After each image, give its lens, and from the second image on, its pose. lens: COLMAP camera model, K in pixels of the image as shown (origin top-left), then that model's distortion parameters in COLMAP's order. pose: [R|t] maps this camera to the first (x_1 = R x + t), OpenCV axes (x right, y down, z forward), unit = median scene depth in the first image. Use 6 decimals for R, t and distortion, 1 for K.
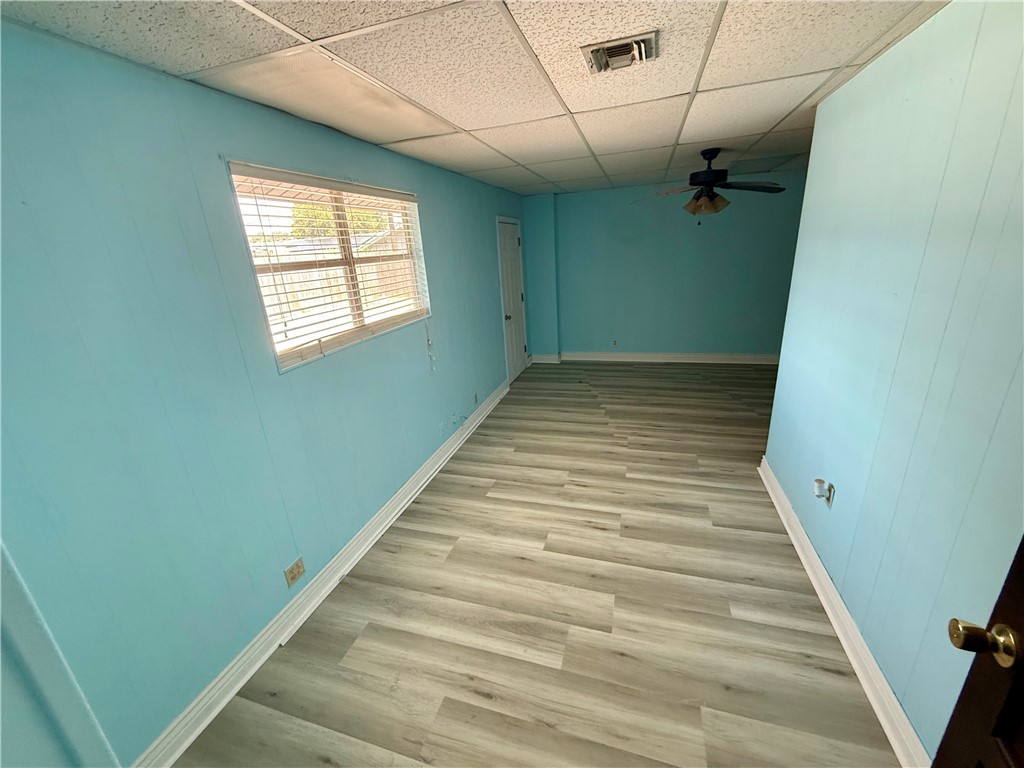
lens RADIAL K [[407.7, 0, 507.3], [0, 407.7, 384.2], [0, 0, 1]] dist [-0.001751, 0.000278]
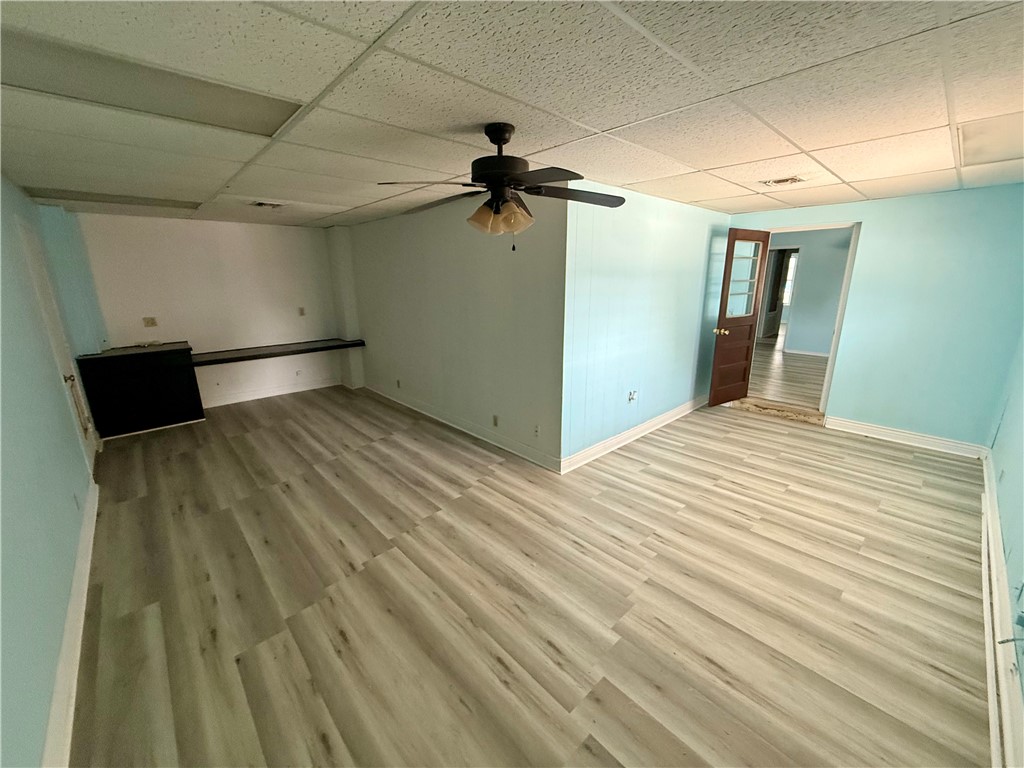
lens RADIAL K [[407.7, 0, 507.3], [0, 407.7, 384.2], [0, 0, 1]] dist [-0.001751, 0.000278]
pose [[-0.863673, -0.050288, 0.501538, 0.185510], [0.222539, 0.854742, 0.468926, -0.574989], [-0.452268, 0.516611, -0.727026, 1.756826]]
